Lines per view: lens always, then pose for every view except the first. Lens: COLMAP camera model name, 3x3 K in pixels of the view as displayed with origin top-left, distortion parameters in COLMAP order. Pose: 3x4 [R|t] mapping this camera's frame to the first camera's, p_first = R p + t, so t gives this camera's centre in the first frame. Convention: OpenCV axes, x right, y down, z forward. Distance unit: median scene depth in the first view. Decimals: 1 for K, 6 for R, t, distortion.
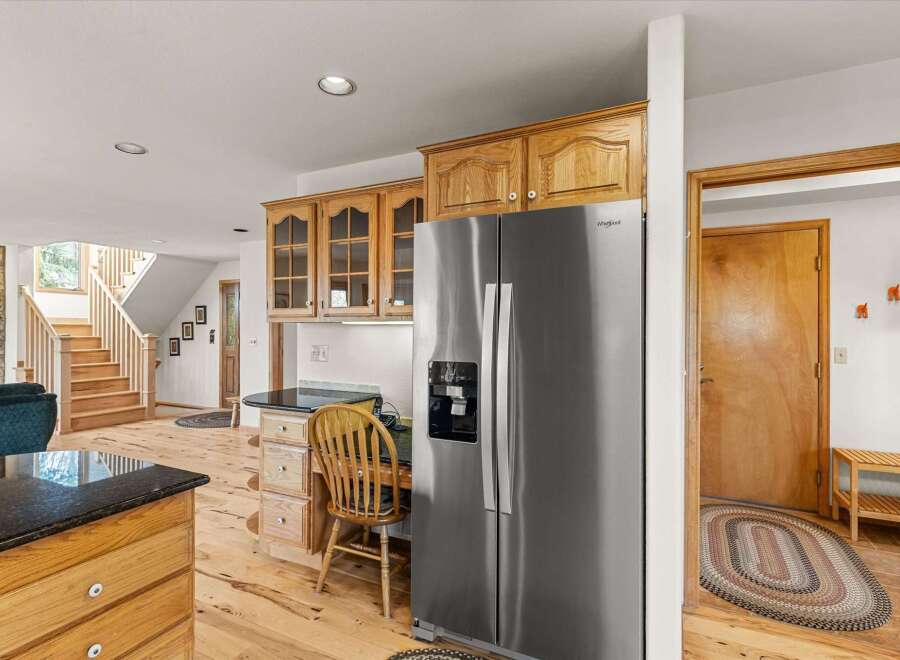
lens RADIAL K [[453.8, 0, 451.0], [0, 453.8, 330.1], [0, 0, 1]] dist [0.002548, 0.000478]
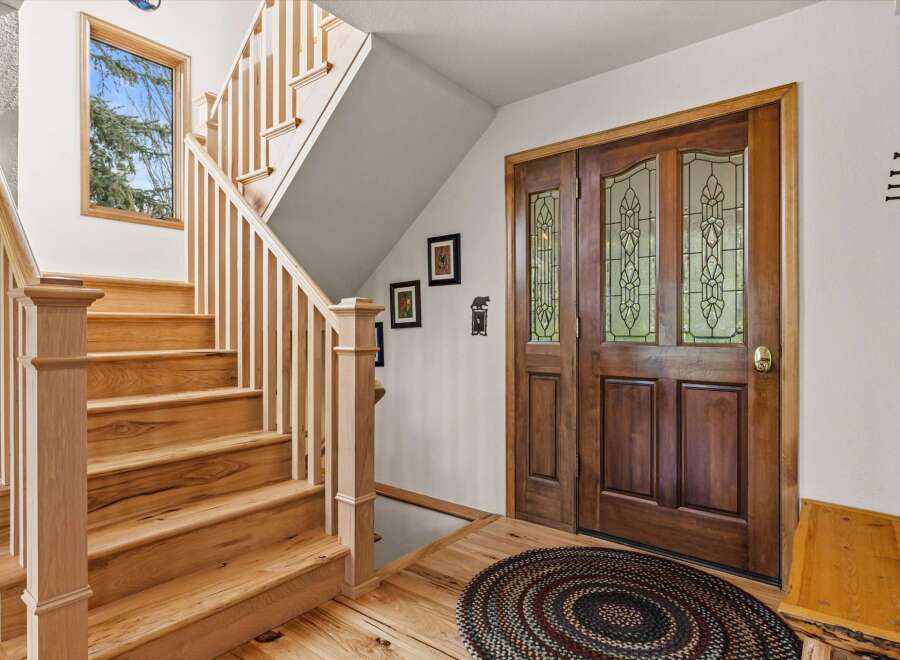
lens RADIAL K [[516.6, 0, 450.3], [0, 516.6, 328.9], [0, 0, 1]] dist [0.001783, 0.000137]
pose [[0.972614, -0.006076, -0.232346, -0.520277], [0.005593, 0.999981, -0.002736, 0.029026], [0.232358, 0.001361, 0.972629, 0.681899]]
